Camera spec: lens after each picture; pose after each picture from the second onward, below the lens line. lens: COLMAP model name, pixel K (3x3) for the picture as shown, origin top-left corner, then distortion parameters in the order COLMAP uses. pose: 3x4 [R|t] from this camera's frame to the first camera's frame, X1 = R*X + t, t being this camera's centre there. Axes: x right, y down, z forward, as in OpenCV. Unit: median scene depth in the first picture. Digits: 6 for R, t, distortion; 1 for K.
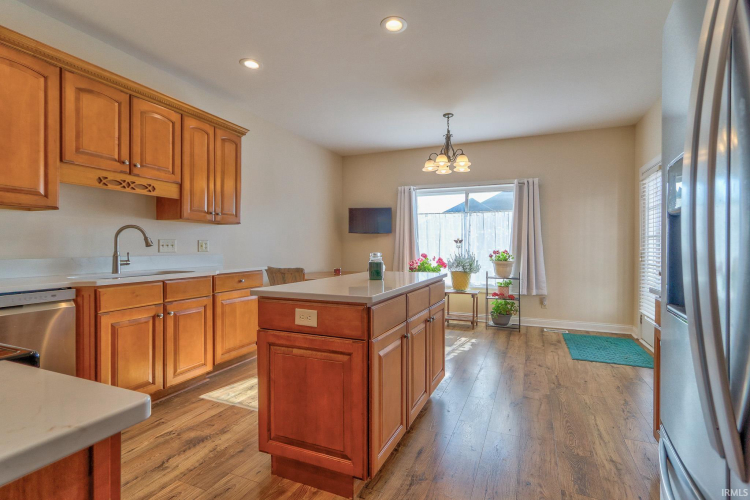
lens RADIAL K [[339.4, 0, 395.6], [0, 339.4, 247.9], [0, 0, 1]] dist [-0.000103, -0.000179]
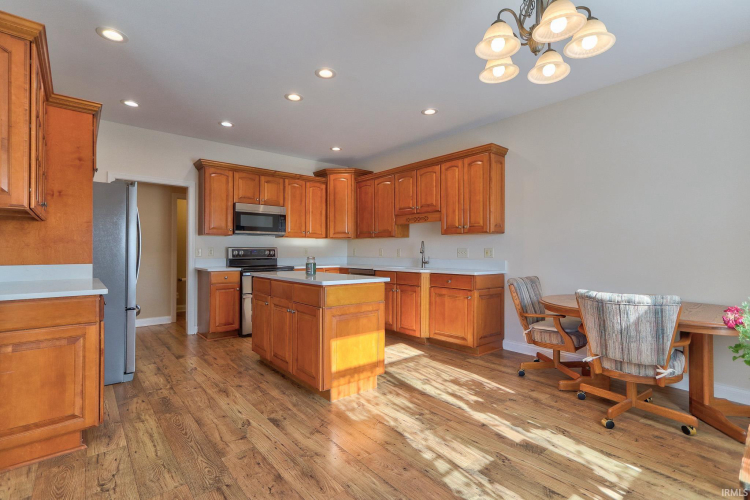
lens RADIAL K [[348.2, 0, 375.0], [0, 348.2, 250.0], [0, 0, 1]] dist [-0.000197, -0.000106]
pose [[-0.460412, -0.006979, -0.887678, 0.602965], [-0.004489, 0.999975, -0.005533, -0.004460], [0.887694, 0.001438, -0.460432, 1.022080]]
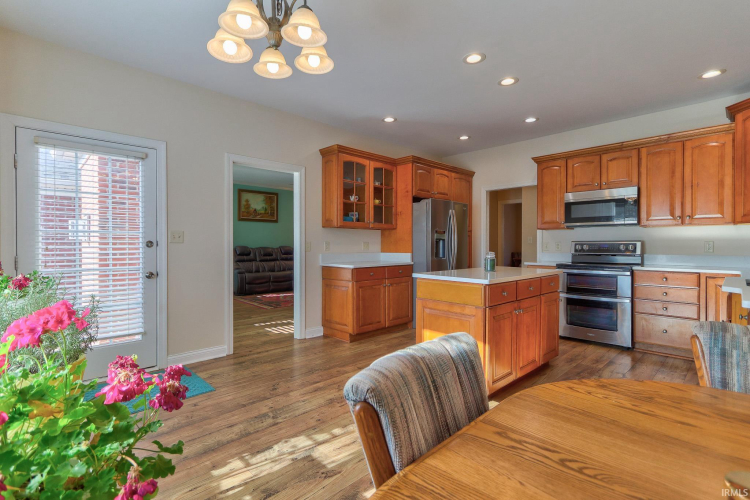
lens RADIAL K [[362.1, 0, 375.0], [0, 362.1, 250.0], [0, 0, 1]] dist [-0.018187, -0.000041]
pose [[-0.909663, -0.010100, 0.415224, -0.130872], [-0.001947, 0.999797, 0.020053, -0.012199], [-0.415342, 0.017433, -0.909498, 1.335667]]
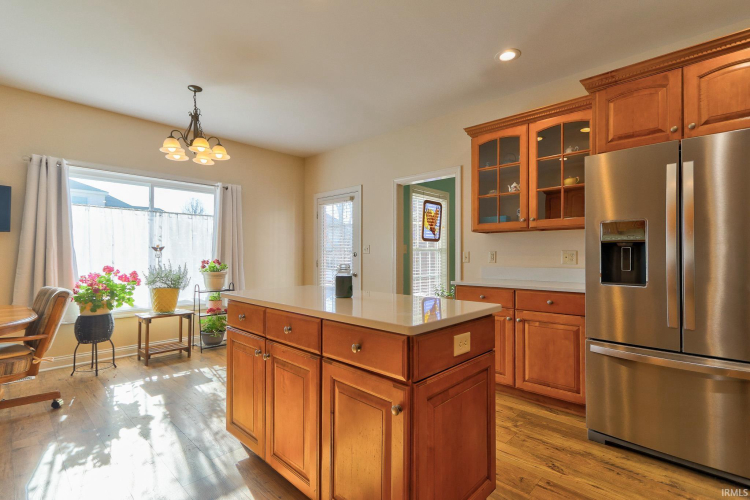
lens RADIAL K [[356.9, 0, 357.5], [0, 356.9, 258.2], [0, 0, 1]] dist [0.000430, 0.000314]
pose [[0.402756, -0.004884, 0.915295, -0.450511], [0.000853, 0.999987, 0.004961, -0.001984], [-0.915307, -0.001217, 0.402755, 0.320833]]
